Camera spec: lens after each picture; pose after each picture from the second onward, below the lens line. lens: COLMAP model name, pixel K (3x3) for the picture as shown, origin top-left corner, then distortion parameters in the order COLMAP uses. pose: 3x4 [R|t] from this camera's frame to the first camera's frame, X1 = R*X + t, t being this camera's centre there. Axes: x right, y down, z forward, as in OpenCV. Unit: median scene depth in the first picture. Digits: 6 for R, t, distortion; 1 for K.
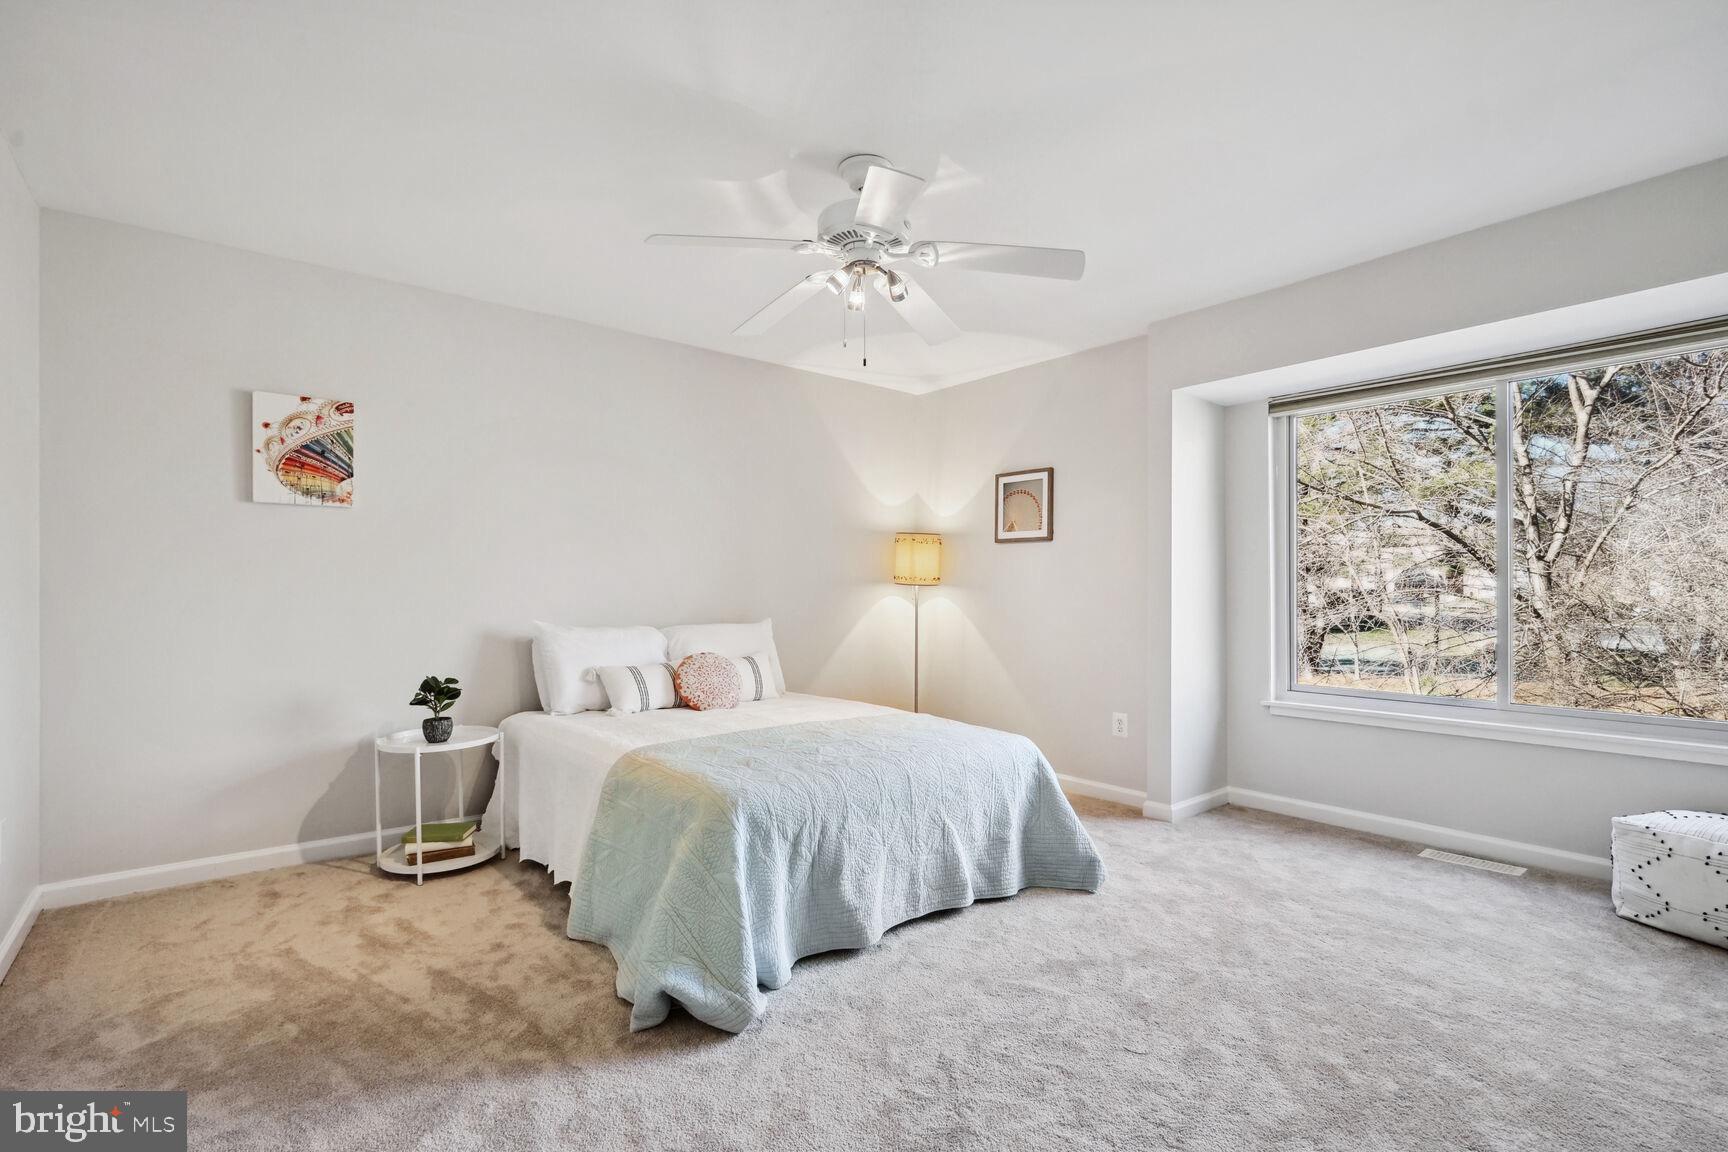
lens RADIAL K [[794.9, 0, 861.9], [0, 794.9, 583.7], [0, 0, 1]] dist [-0.002745, 0.000517]
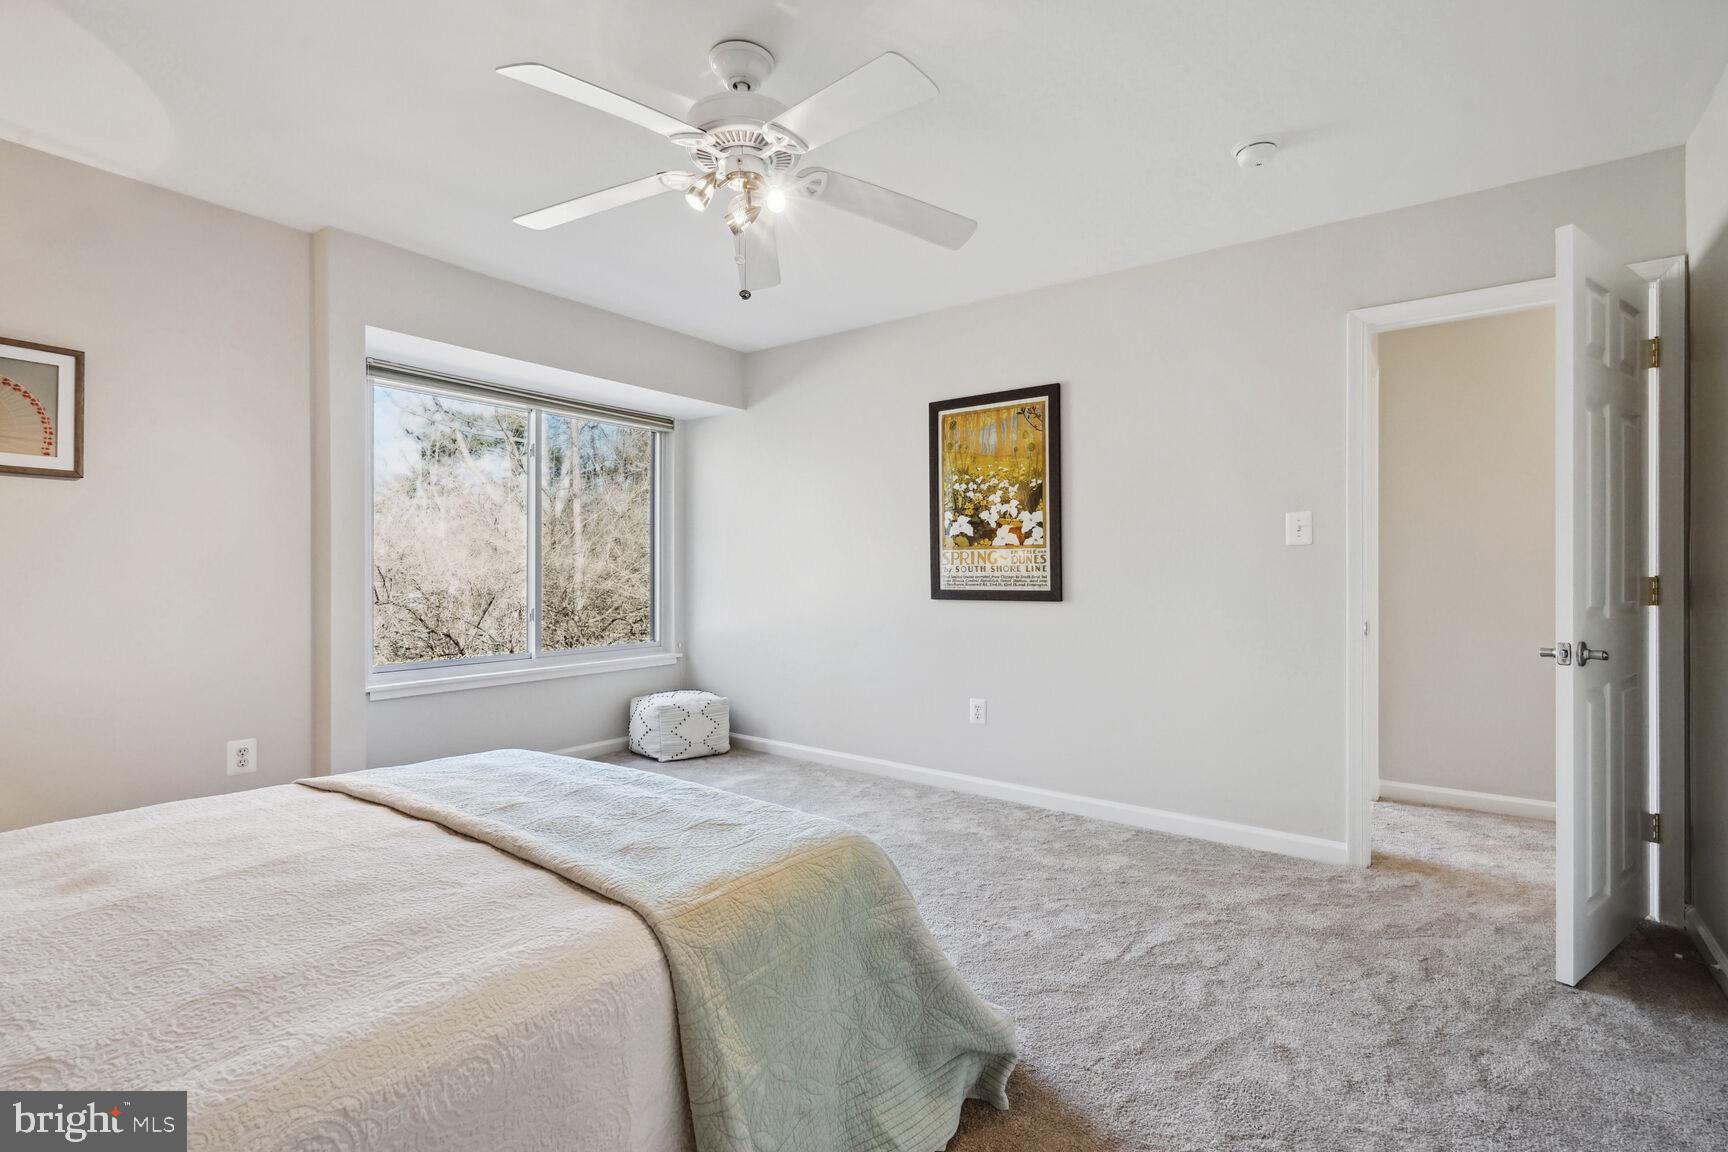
lens RADIAL K [[792.5, 0, 859.5], [0, 792.5, 575.3], [0, 0, 1]] dist [-0.003015, -0.000300]
pose [[-0.237359, -0.004565, 0.971411, -0.360692], [-0.007167, 0.999970, 0.002947, 0.007782], [-0.971396, -0.006263, -0.237385, 0.468679]]
